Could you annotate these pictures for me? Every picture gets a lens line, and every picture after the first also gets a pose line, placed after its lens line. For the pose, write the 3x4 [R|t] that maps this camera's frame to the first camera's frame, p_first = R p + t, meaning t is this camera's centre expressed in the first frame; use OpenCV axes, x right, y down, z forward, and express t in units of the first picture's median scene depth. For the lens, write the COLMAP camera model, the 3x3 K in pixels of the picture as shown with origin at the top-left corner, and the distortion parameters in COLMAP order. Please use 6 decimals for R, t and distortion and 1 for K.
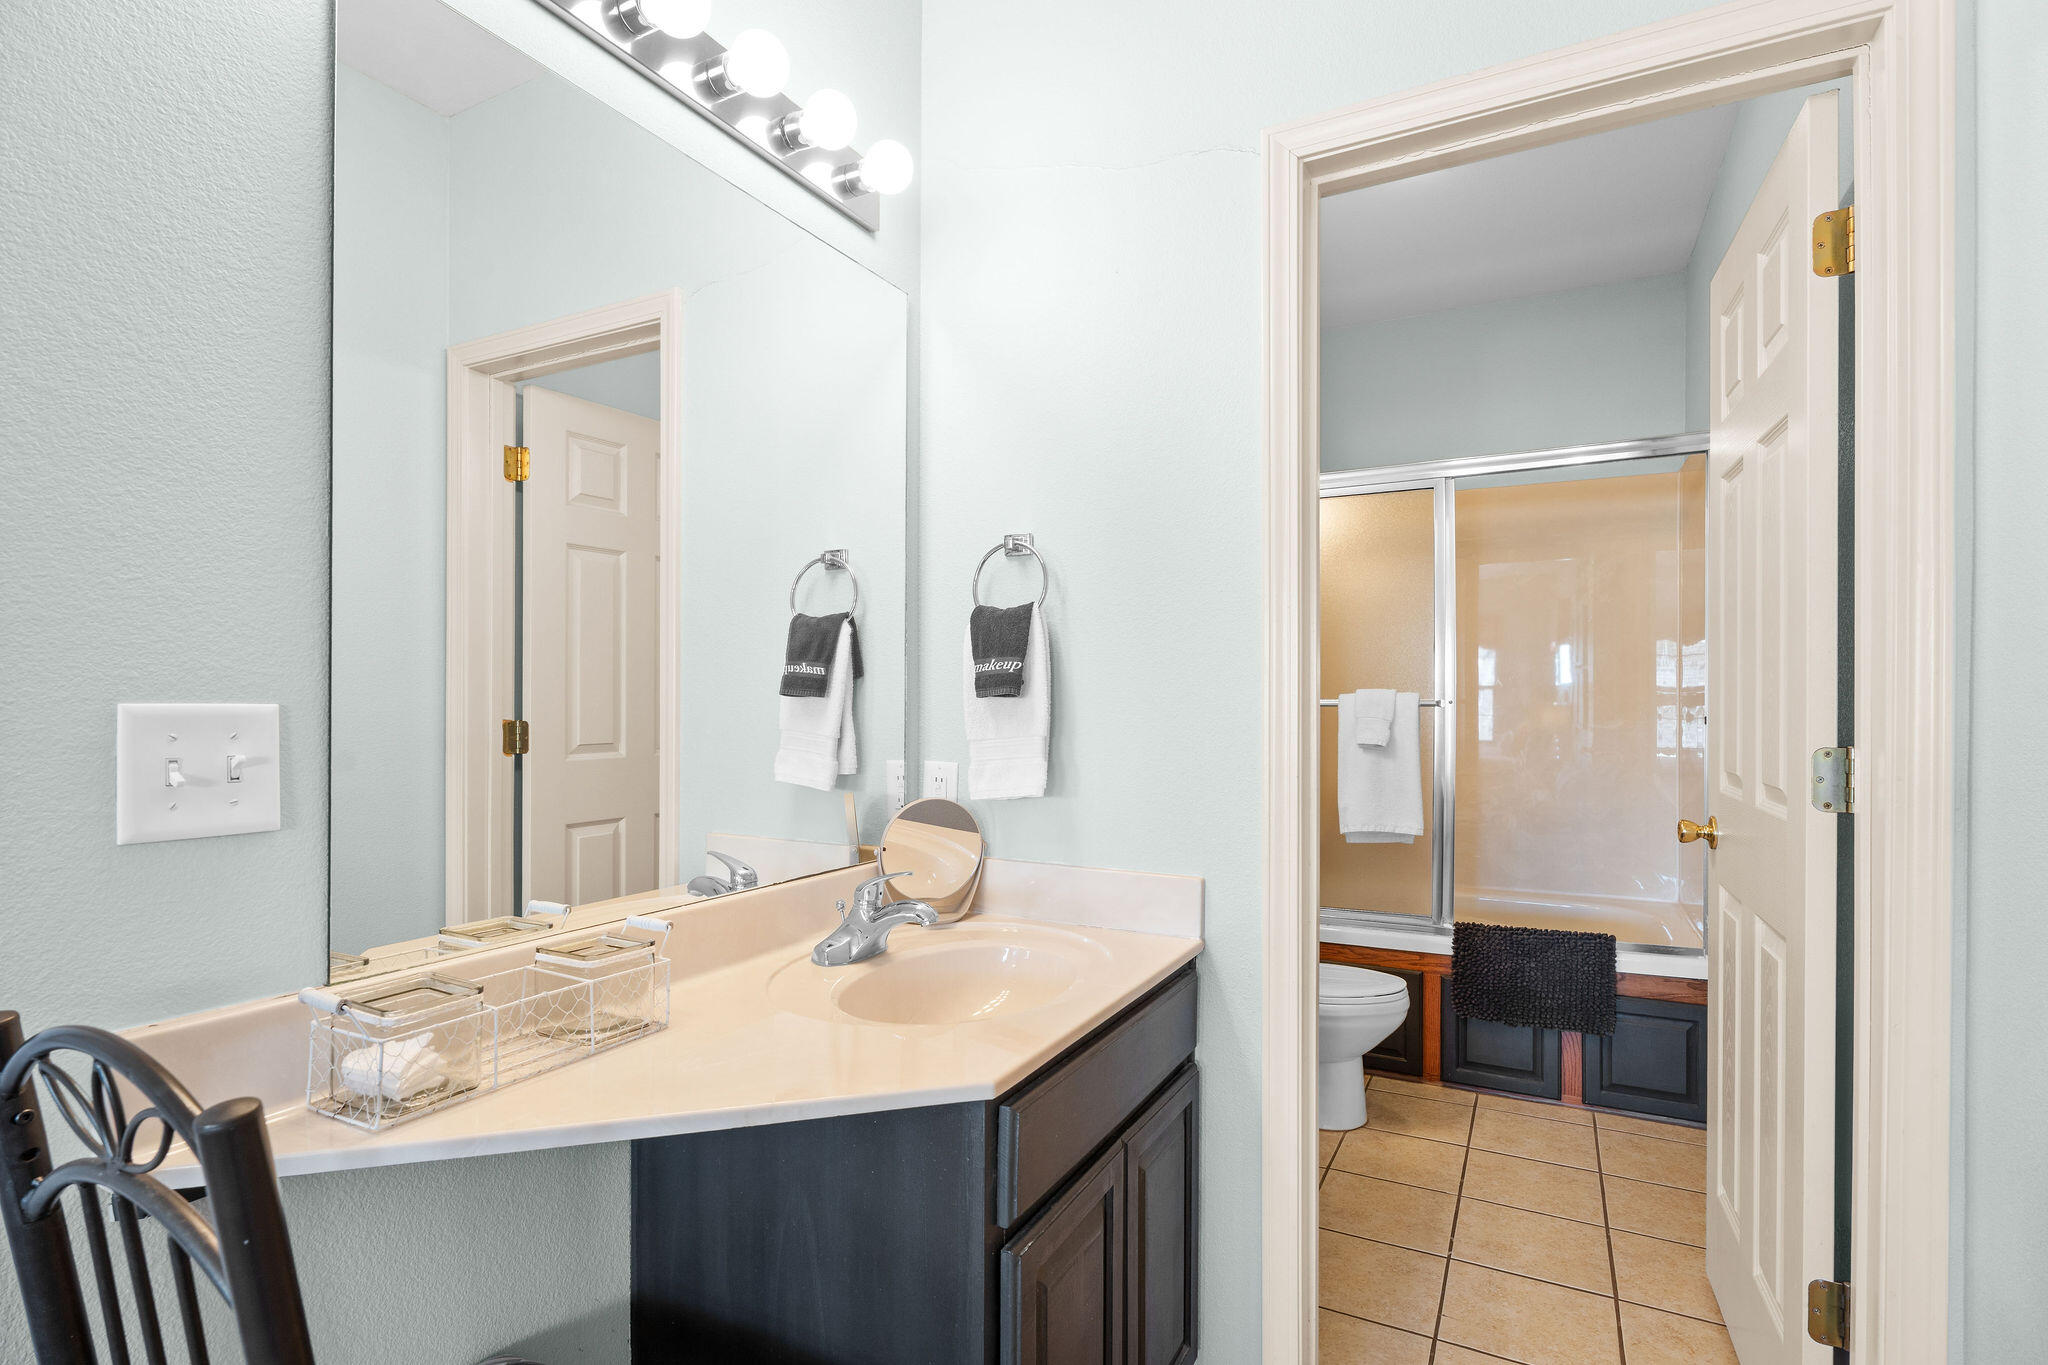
lens RADIAL K [[1005.4, 0, 1029.3], [0, 1005.4, 684.8], [0, 0, 1]] dist [0.001813, 0.000090]
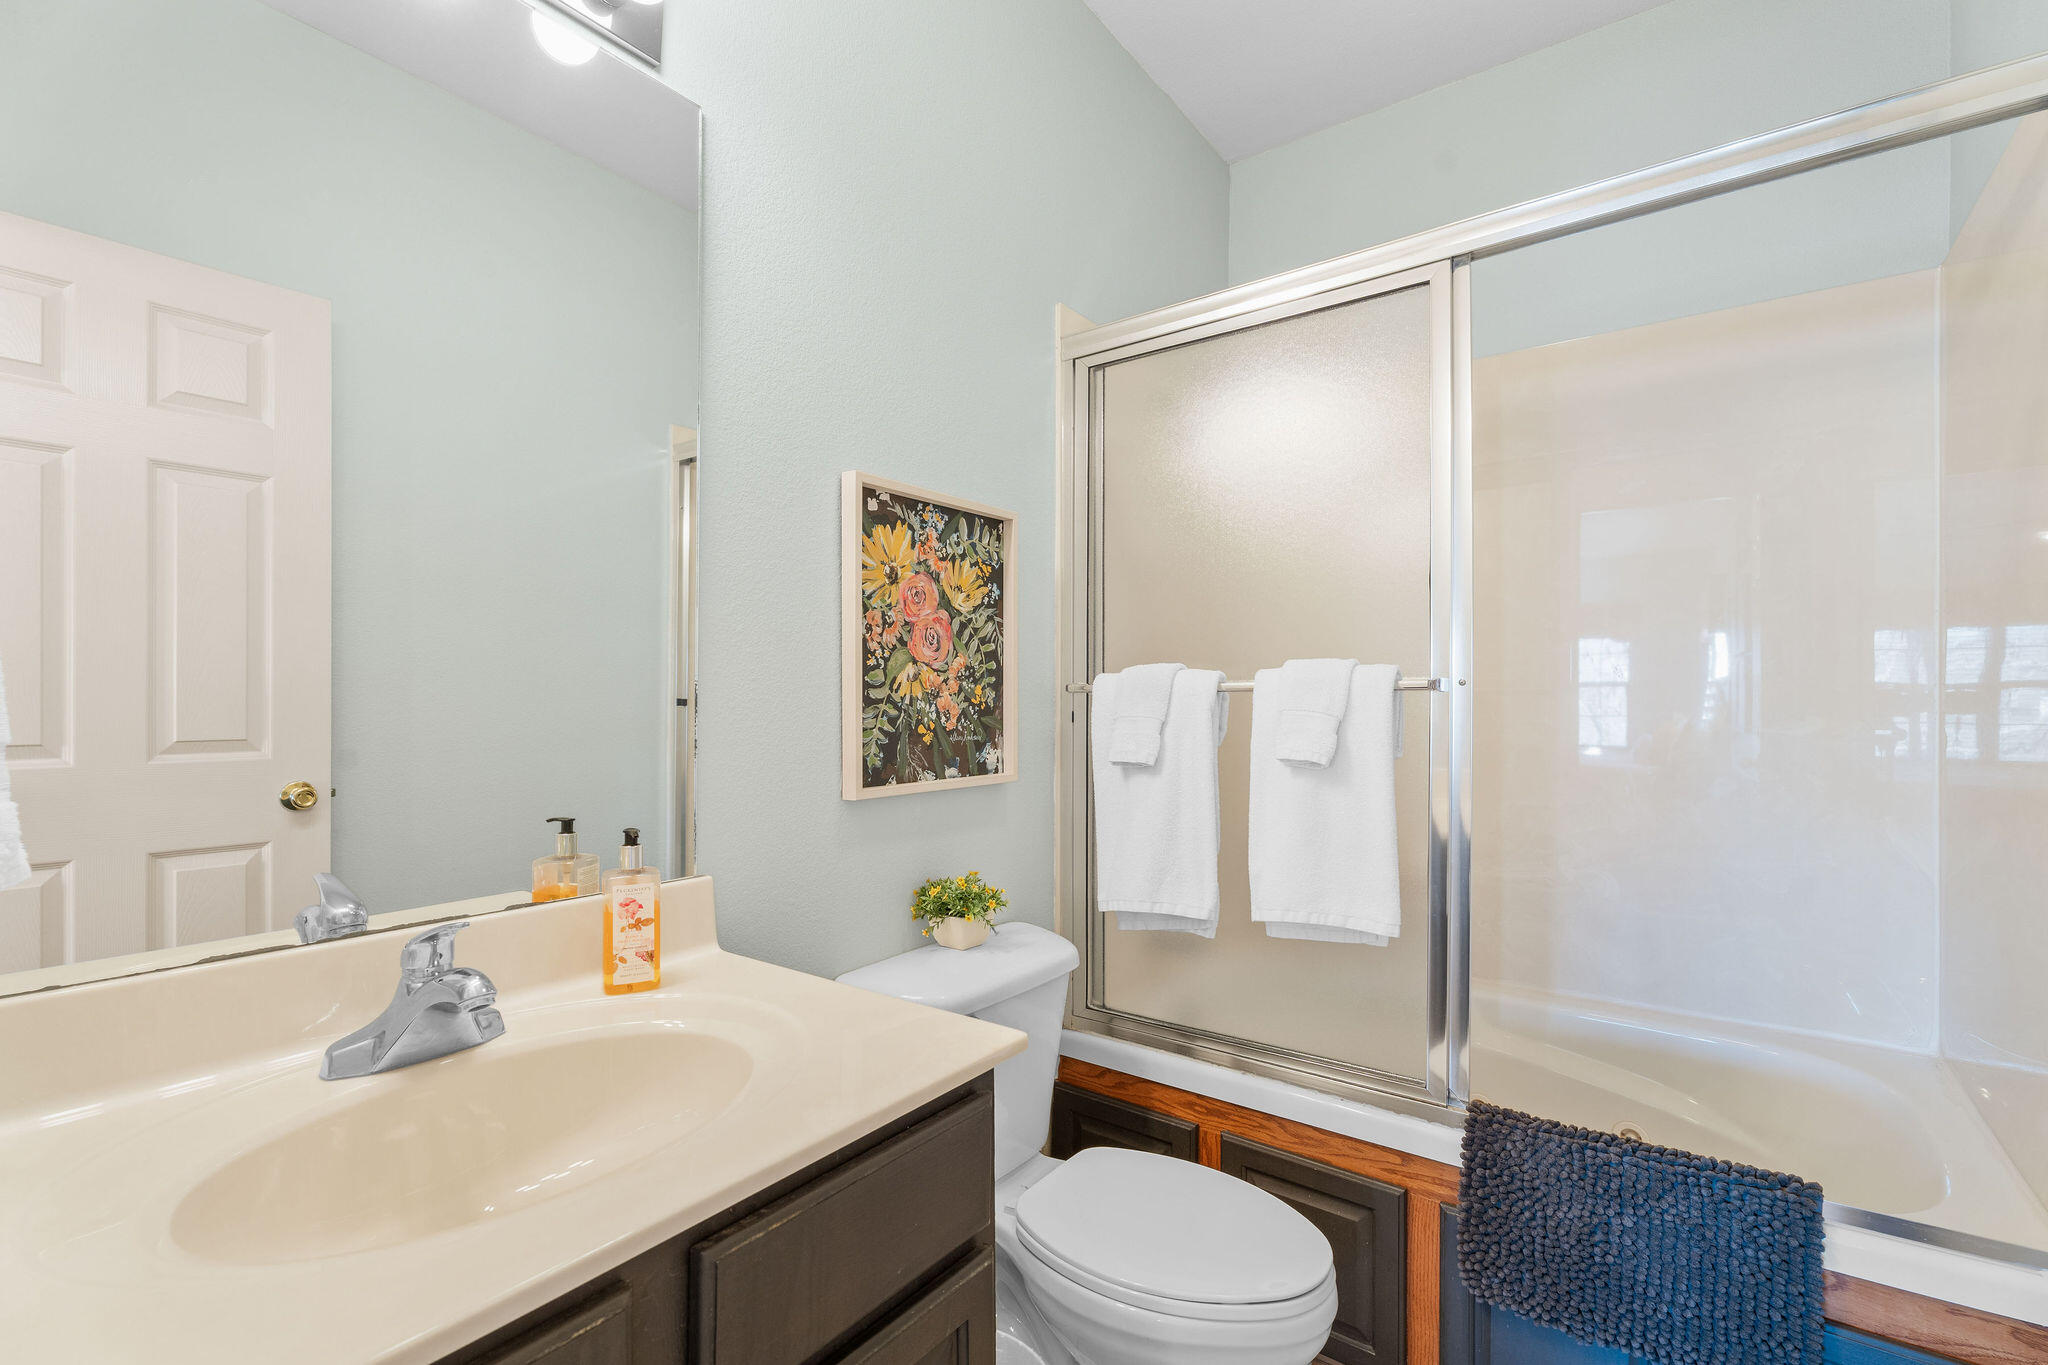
lens RADIAL K [[900.9, 0, 1030.6], [0, 900.9, 676.6], [0, 0, 1]] dist [0.001951, 0.000228]
pose [[0.986067, 0.001144, -0.166346, 0.272975], [-0.002905, 0.999942, -0.010345, 0.019042], [0.166324, 0.010684, 0.986013, 0.491385]]
